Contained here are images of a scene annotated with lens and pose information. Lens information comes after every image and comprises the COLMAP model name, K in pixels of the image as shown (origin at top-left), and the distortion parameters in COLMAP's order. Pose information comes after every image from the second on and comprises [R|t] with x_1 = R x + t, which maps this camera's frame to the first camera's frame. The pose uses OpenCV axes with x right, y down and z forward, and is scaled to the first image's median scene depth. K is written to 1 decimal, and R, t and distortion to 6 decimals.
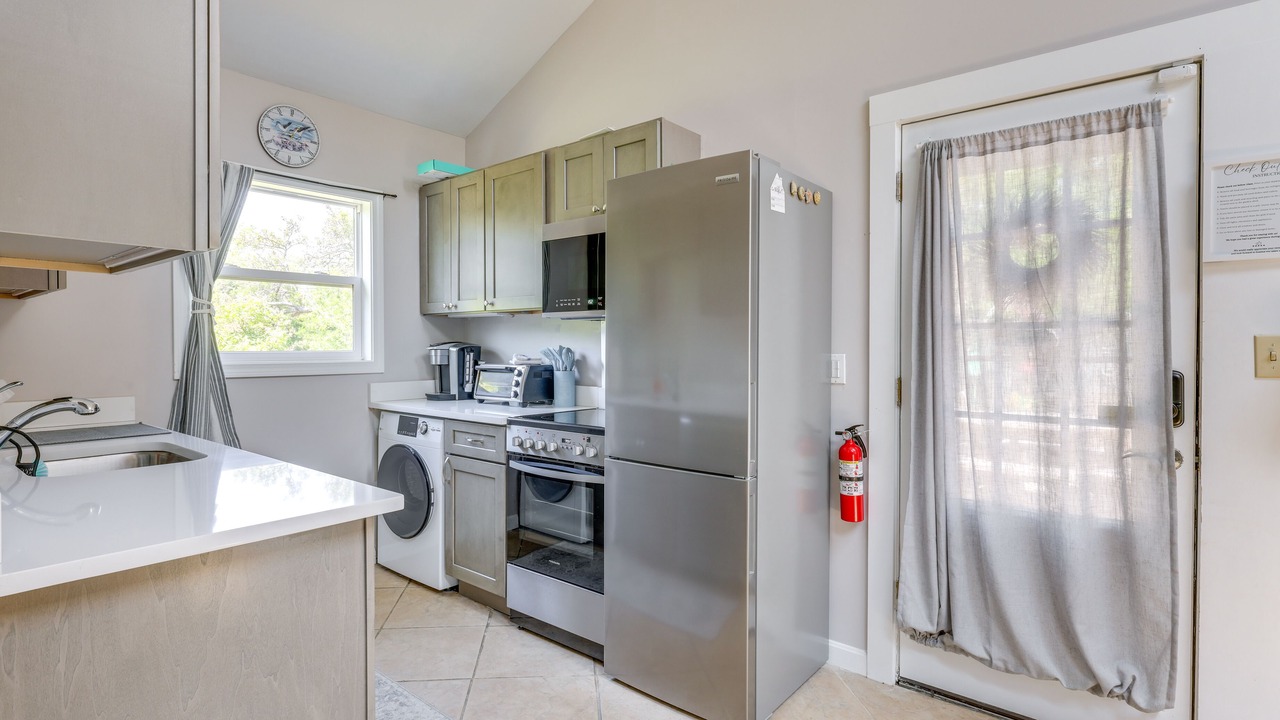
lens RADIAL K [[640.9, 0, 608.3], [0, 640.9, 353.5], [0, 0, 1]] dist [0.000858, 0.000004]
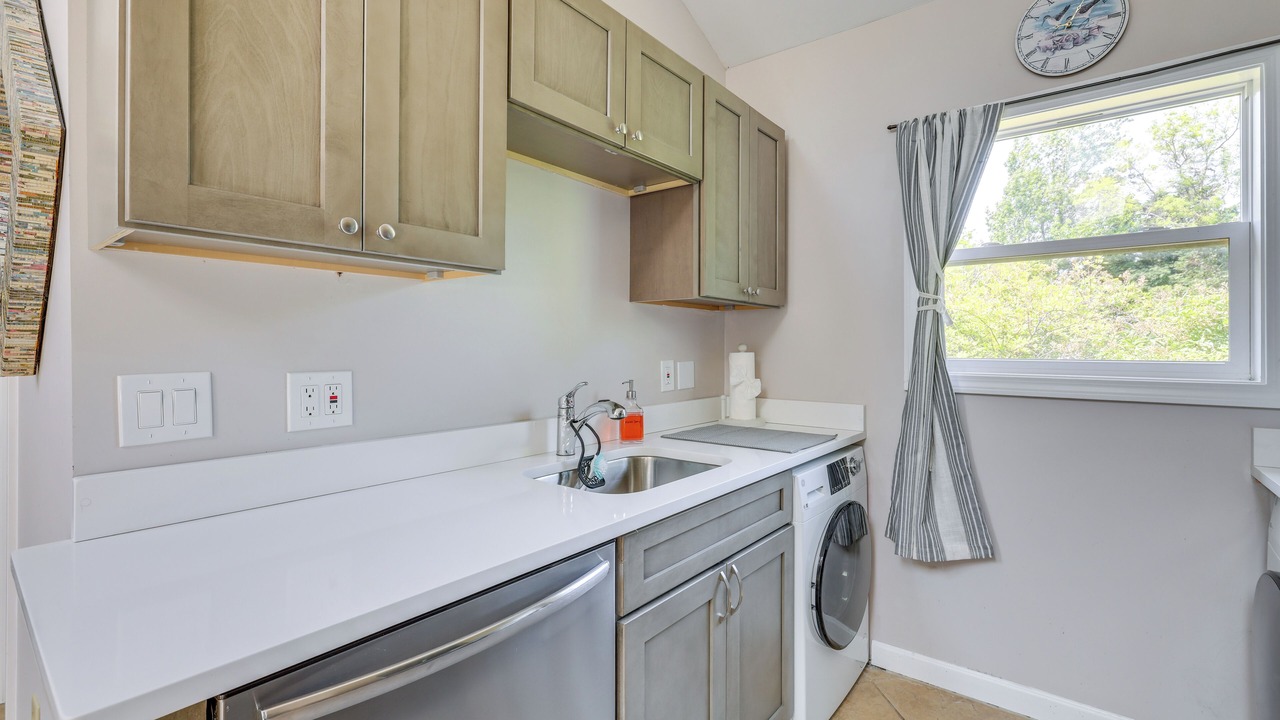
lens RADIAL K [[575.1, 0, 644.1], [0, 575.1, 343.3], [0, 0, 1]] dist [-0.001981, -0.000368]
pose [[0.025856, -0.006690, -0.999643, 0.064974], [-0.014873, 0.999864, -0.007077, -0.009454], [0.999555, 0.015051, 0.025753, 0.528995]]
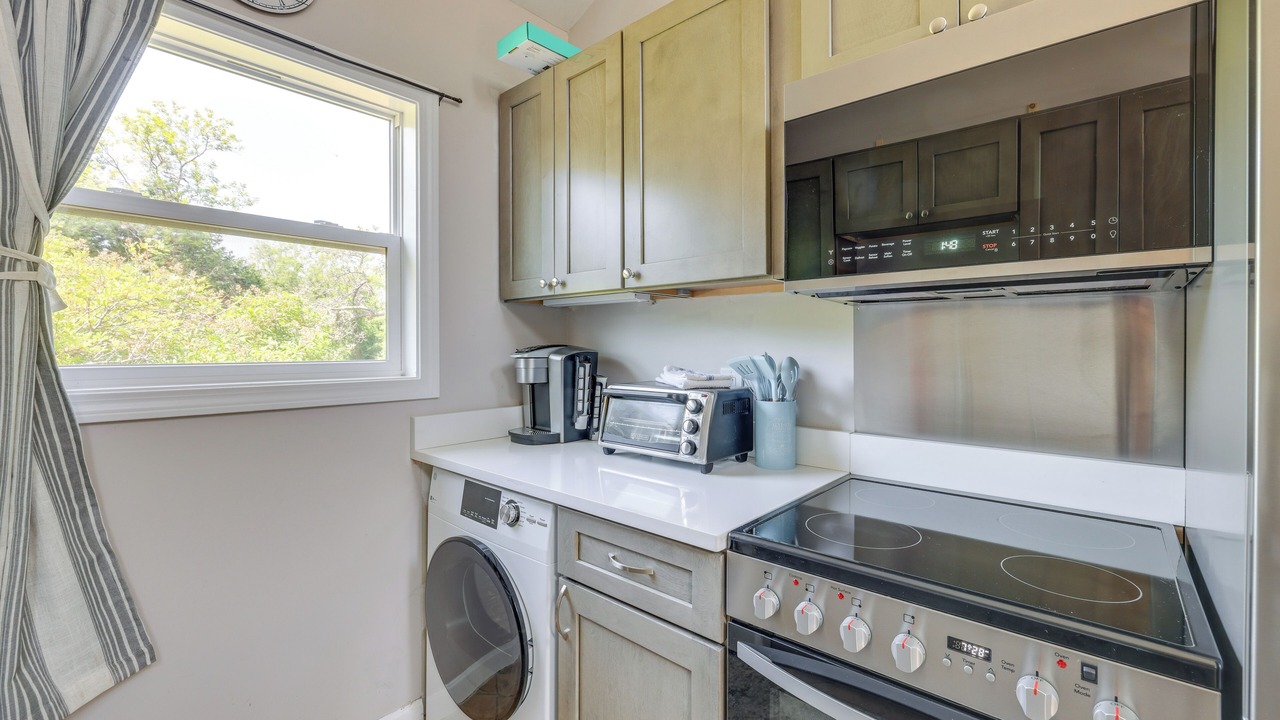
lens RADIAL K [[540.4, 0, 645.9], [0, 540.4, 348.0], [0, 0, 1]] dist [-0.000661, 0.000158]
pose [[0.999992, 0.000548, 0.003858, -0.171201], [-0.000510, 0.999950, -0.009971, -0.011255], [-0.003863, 0.009969, 0.999943, 0.531711]]
